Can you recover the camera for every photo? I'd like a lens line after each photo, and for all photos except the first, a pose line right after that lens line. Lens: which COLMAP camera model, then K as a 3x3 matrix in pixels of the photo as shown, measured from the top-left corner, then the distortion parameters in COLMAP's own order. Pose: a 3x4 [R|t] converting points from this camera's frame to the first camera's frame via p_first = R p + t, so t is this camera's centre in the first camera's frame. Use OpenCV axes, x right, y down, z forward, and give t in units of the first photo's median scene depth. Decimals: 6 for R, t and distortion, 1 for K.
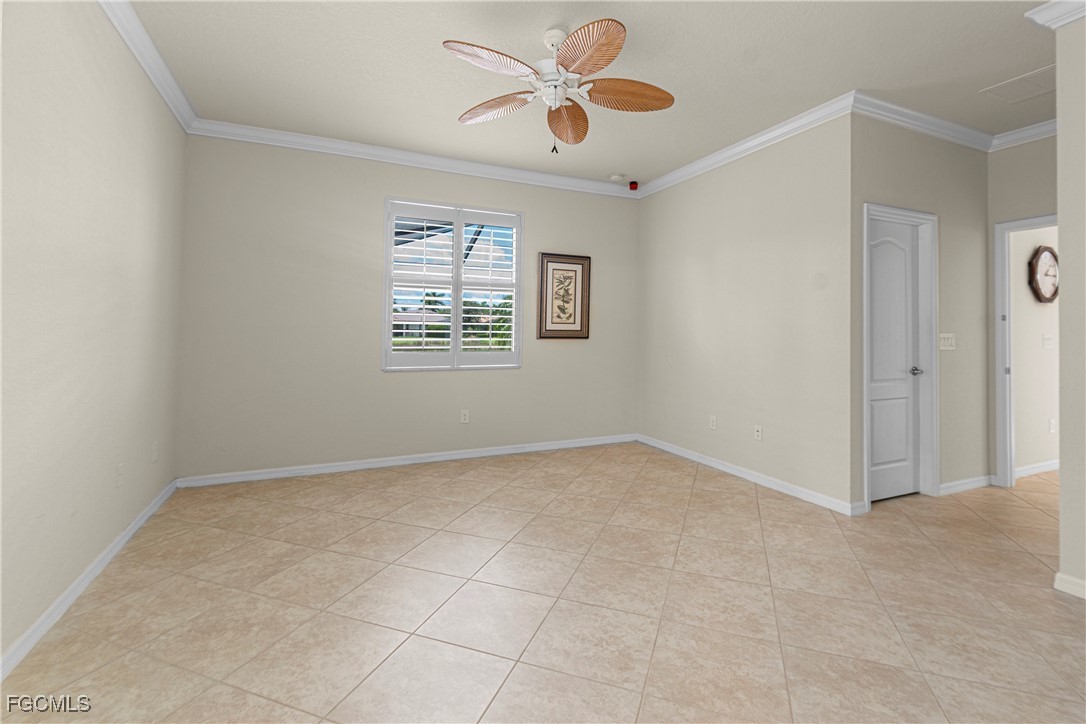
lens RADIAL K [[487.9, 0, 573.5], [0, 487.9, 331.3], [0, 0, 1]] dist [-0.001346, -0.000453]
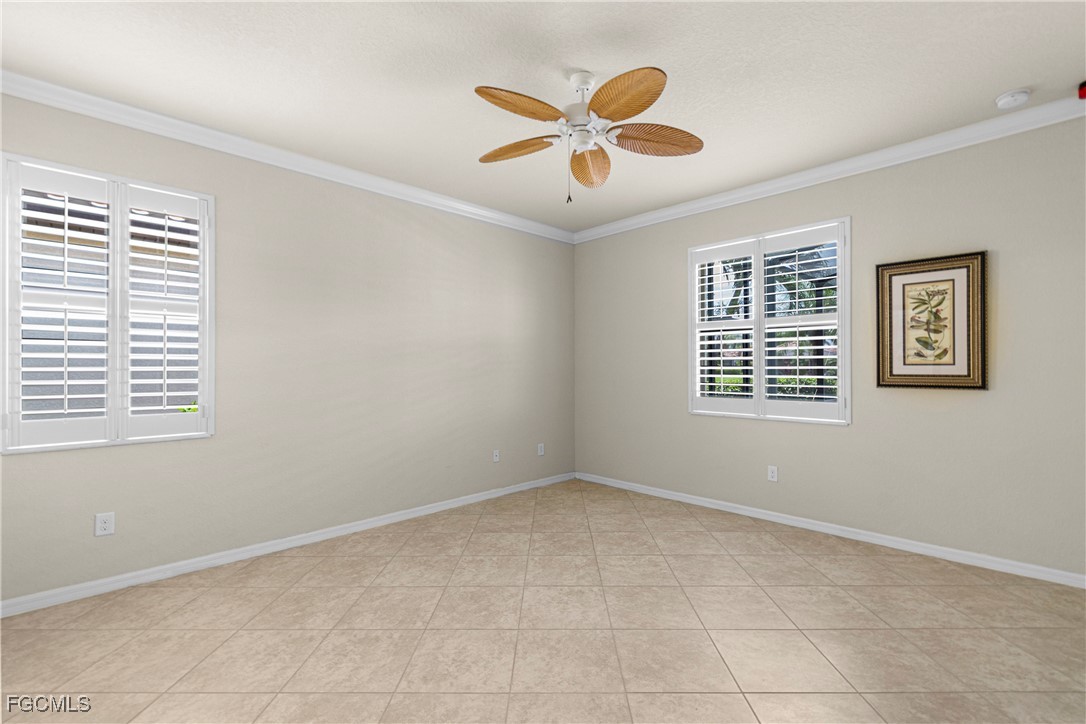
lens RADIAL K [[487.9, 0, 545.9], [0, 487.9, 371.6], [0, 0, 1]] dist [-0.001346, -0.000453]
pose [[0.313824, -0.000356, -0.949481, 0.440721], [0.005484, 0.999984, 0.001438, -0.010624], [0.949465, -0.005658, 0.313821, 0.314379]]
